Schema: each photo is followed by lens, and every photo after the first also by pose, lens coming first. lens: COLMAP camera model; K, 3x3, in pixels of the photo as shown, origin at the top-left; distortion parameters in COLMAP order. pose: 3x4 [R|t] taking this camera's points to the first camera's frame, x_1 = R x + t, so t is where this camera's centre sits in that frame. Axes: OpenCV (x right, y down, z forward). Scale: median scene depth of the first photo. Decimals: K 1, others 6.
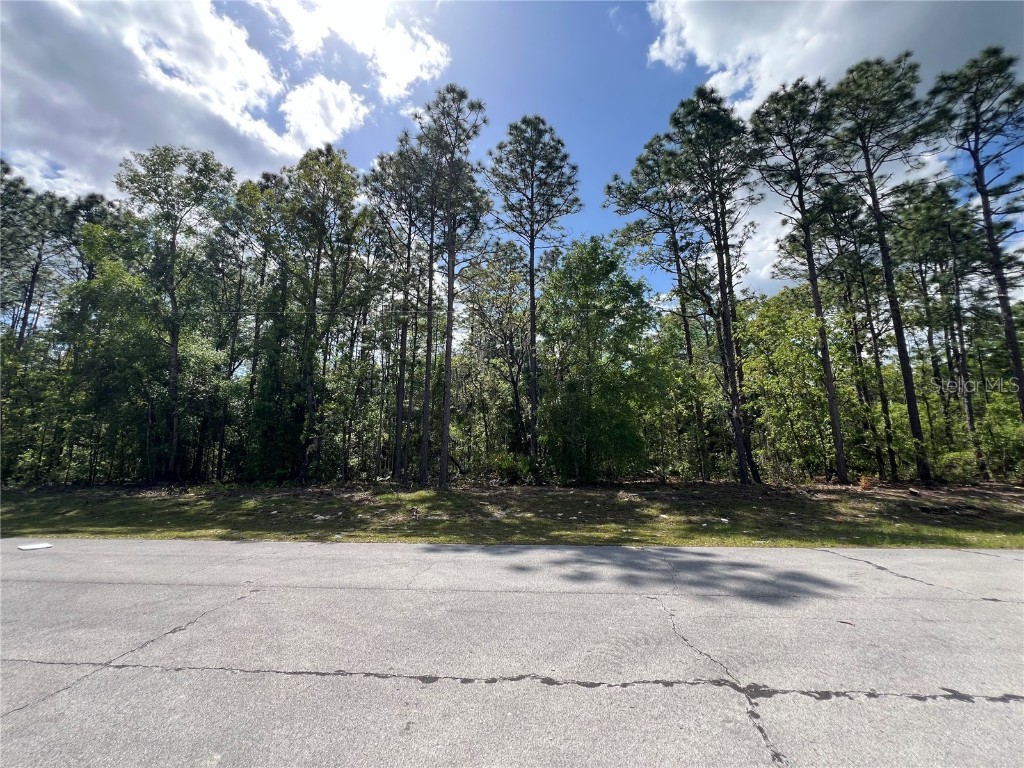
lens RADIAL K [[426.7, 0, 509.7], [0, 426.7, 384.1], [0, 0, 1]] dist [0.002148, 0.000354]
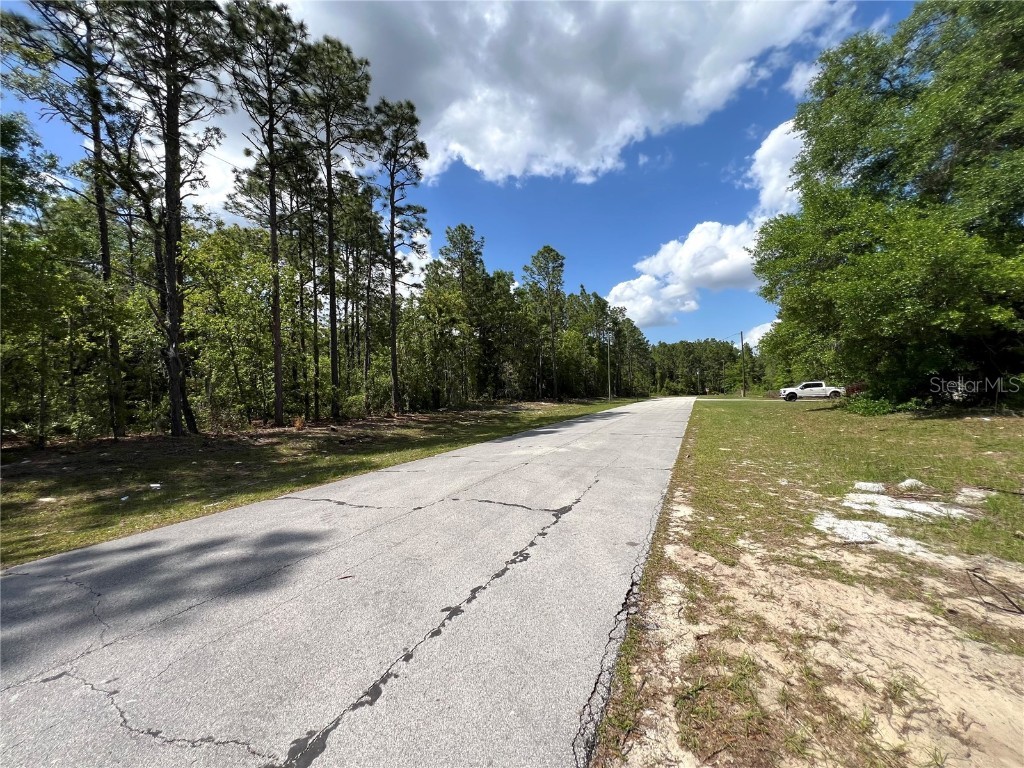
lens RADIAL K [[413.3, 0, 512.0], [0, 413.3, 384.0], [0, 0, 1]] dist [-0.000428, 0.000015]
pose [[0.350806, 0.013637, 0.936349, 0.014637], [-0.131790, 0.990661, 0.034947, 0.014832], [-0.927128, -0.135661, 0.349327, 0.107153]]
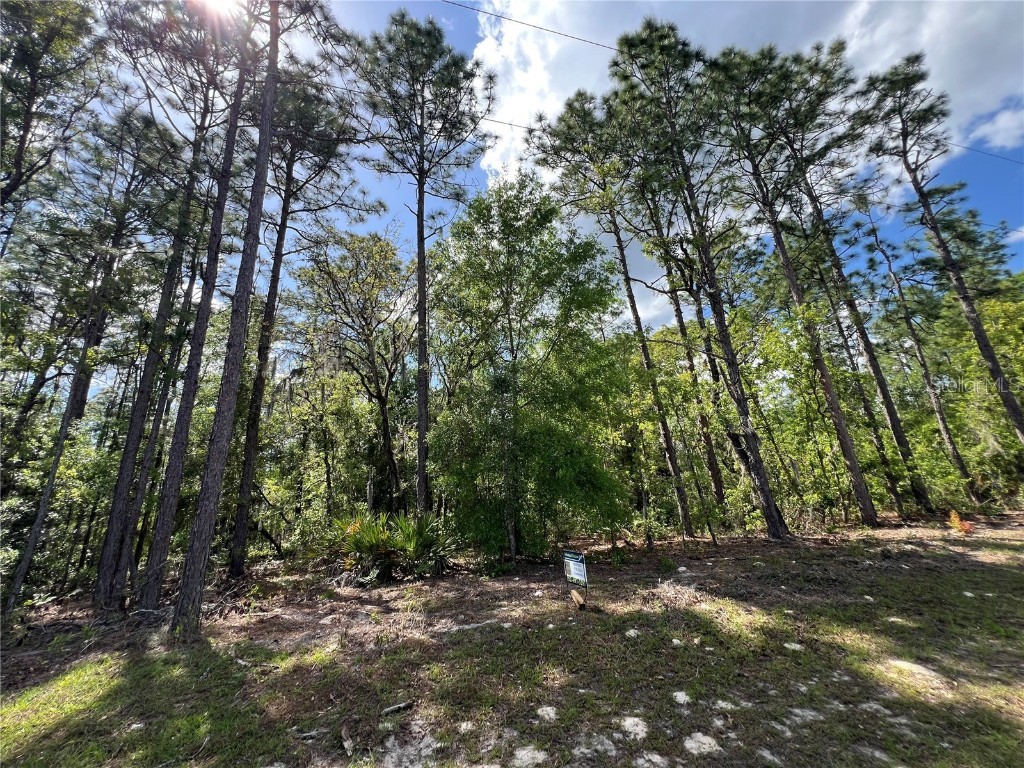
lens RADIAL K [[426.7, 0, 509.7], [0, 426.7, 384.1], [0, 0, 1]] dist [0.002148, 0.000354]
pose [[0.939384, 0.044467, 0.339971, -0.033368], [0.004322, 0.989940, -0.141424, 0.081566], [-0.342840, 0.134321, 0.929741, 0.460154]]
